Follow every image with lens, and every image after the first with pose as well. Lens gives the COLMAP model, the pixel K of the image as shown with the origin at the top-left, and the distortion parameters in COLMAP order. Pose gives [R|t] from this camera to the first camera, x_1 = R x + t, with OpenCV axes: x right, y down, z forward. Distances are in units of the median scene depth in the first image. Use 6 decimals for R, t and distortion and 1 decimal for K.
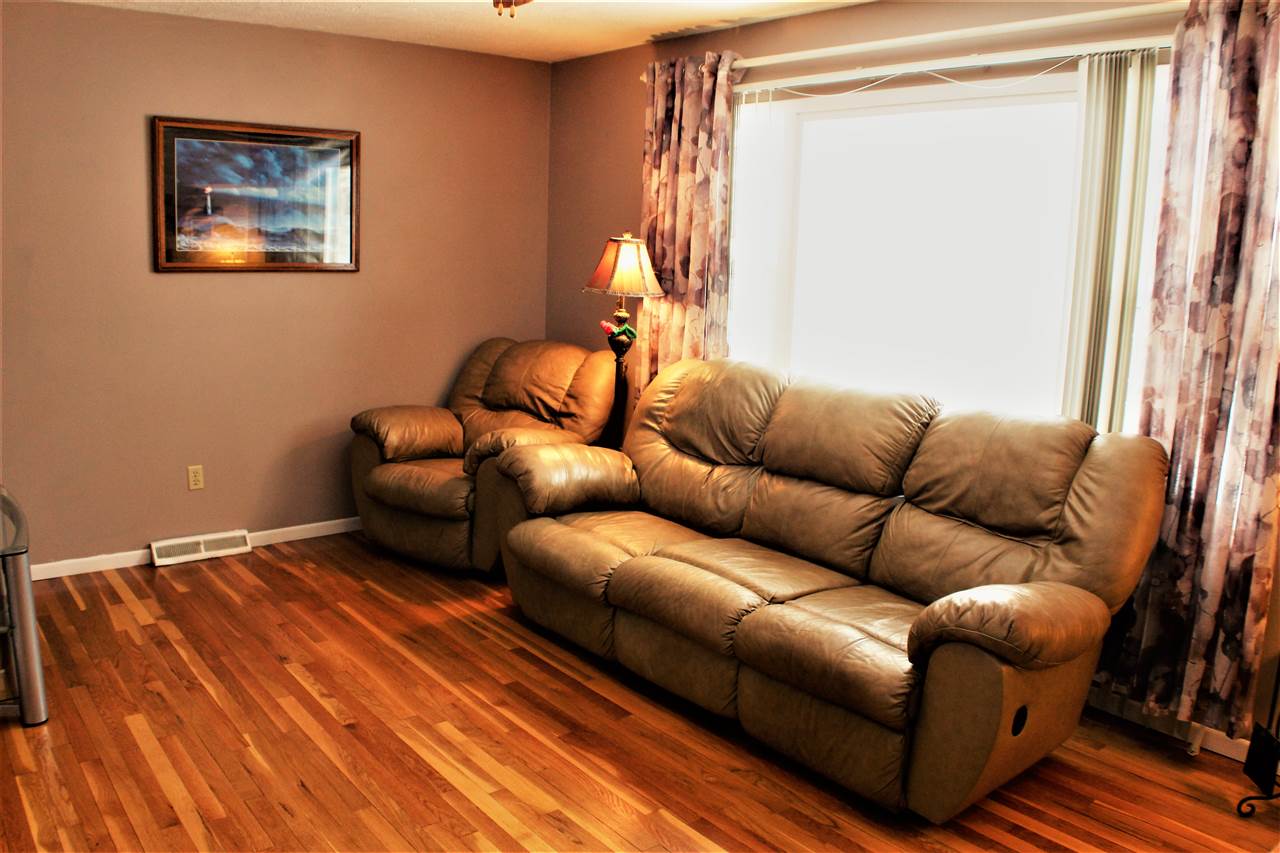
lens RADIAL K [[1013.4, 0, 640.0], [0, 1013.4, 426.5], [0, 0, 1]] dist [-0.174825, 0.076604]
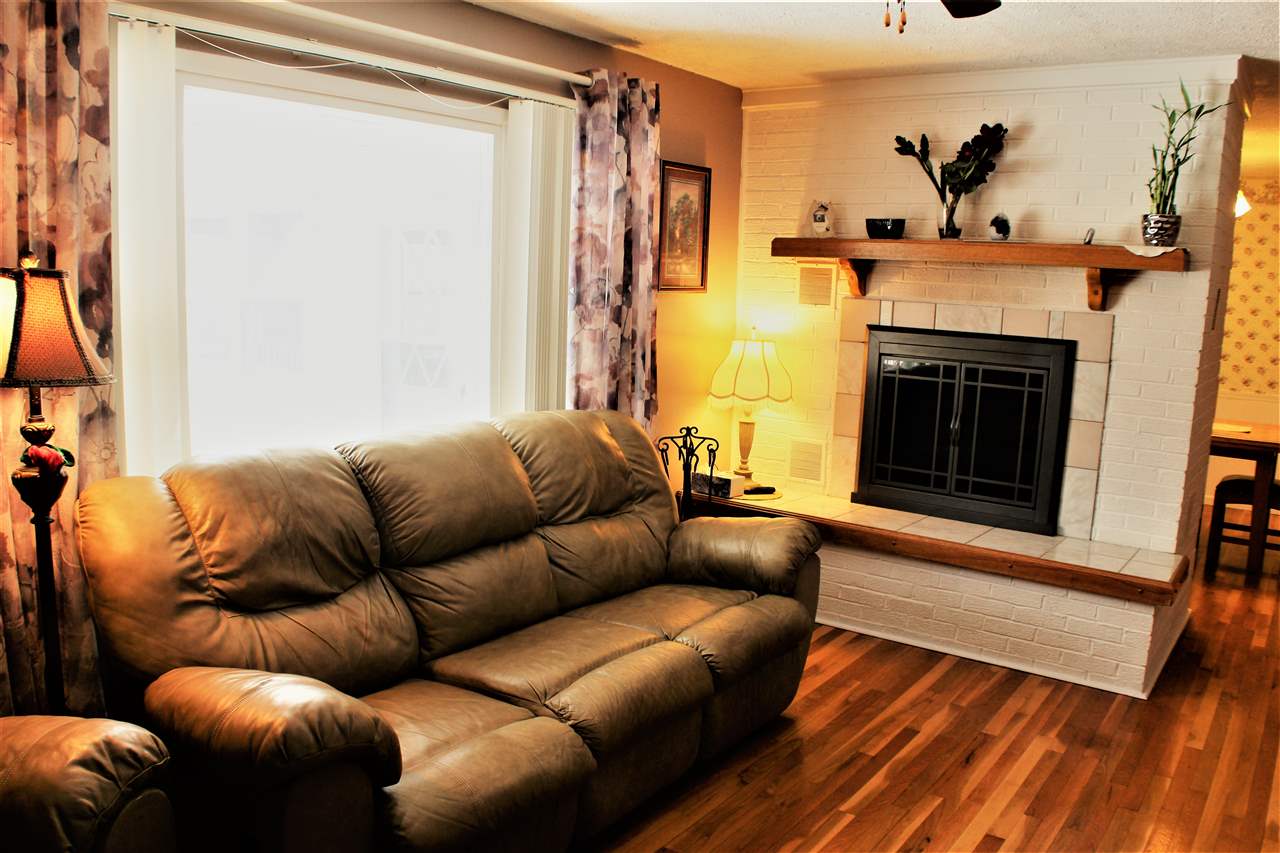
lens RADIAL K [[1013.4, 0, 640.0], [0, 1013.4, 426.5], [0, 0, 1]] dist [-0.174825, 0.076604]
pose [[-0.255523, -0.180665, 0.949773, -0.588198], [0.132747, 0.966524, 0.219565, -0.193105], [-0.957646, 0.182184, -0.222987, 0.926364]]
